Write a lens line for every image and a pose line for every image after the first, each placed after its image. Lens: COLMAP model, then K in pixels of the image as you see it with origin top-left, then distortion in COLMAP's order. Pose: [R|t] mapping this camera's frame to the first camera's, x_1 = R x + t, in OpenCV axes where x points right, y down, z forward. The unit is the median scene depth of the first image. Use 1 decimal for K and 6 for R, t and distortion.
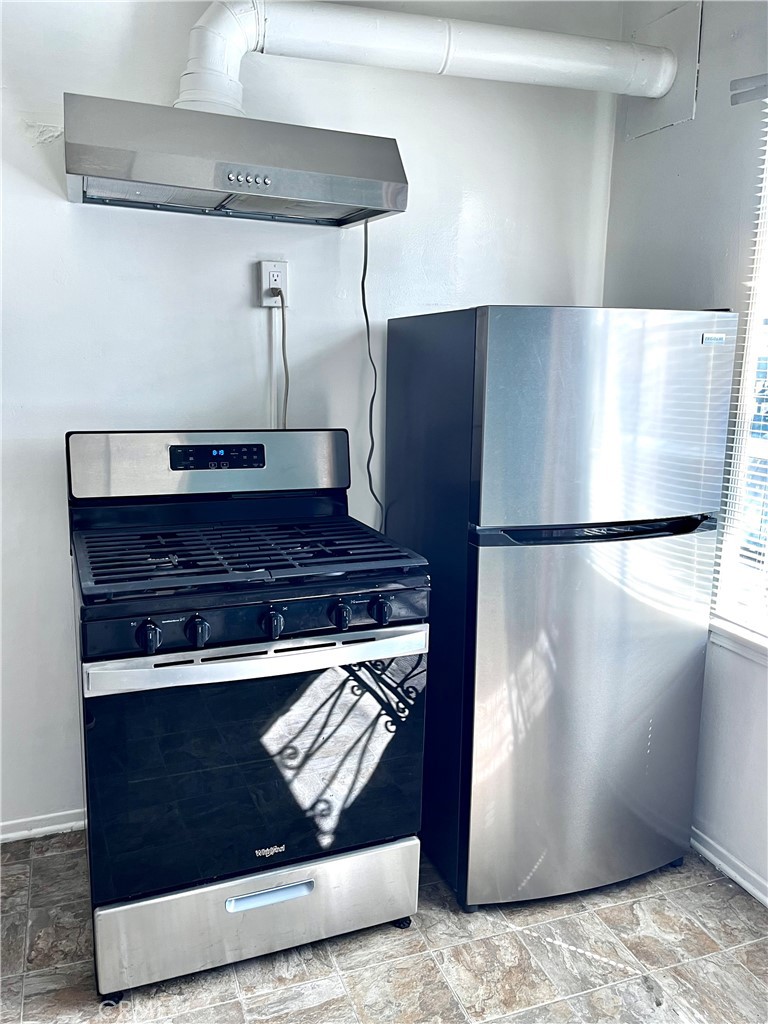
lens RADIAL K [[807.0, 0, 389.1], [0, 807.0, 517.3], [0, 0, 1]] dist [0.036890, -0.030174]
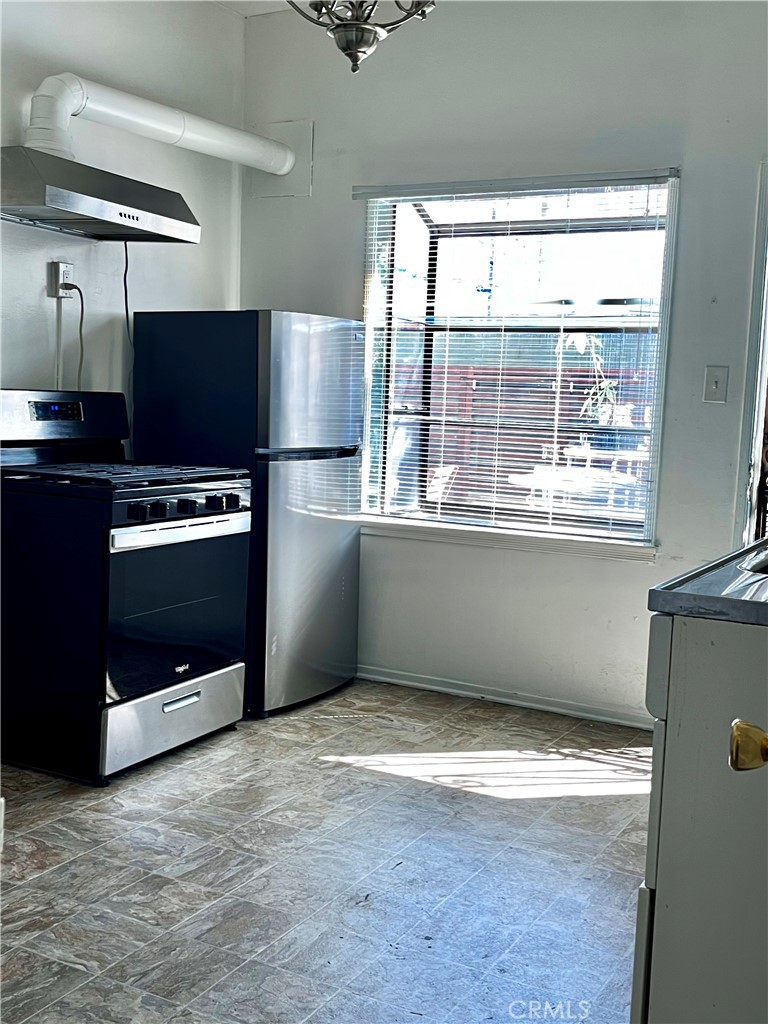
lens RADIAL K [[1138.8, 0, 383.3], [0, 1138.8, 510.1], [0, 0, 1]] dist [0.009453, 0.000000]
pose [[0.752216, -0.058267, 0.656335, -1.103647], [0.104575, 0.994015, -0.031607, 0.209823], [-0.650565, 0.092411, 0.753807, -0.746874]]
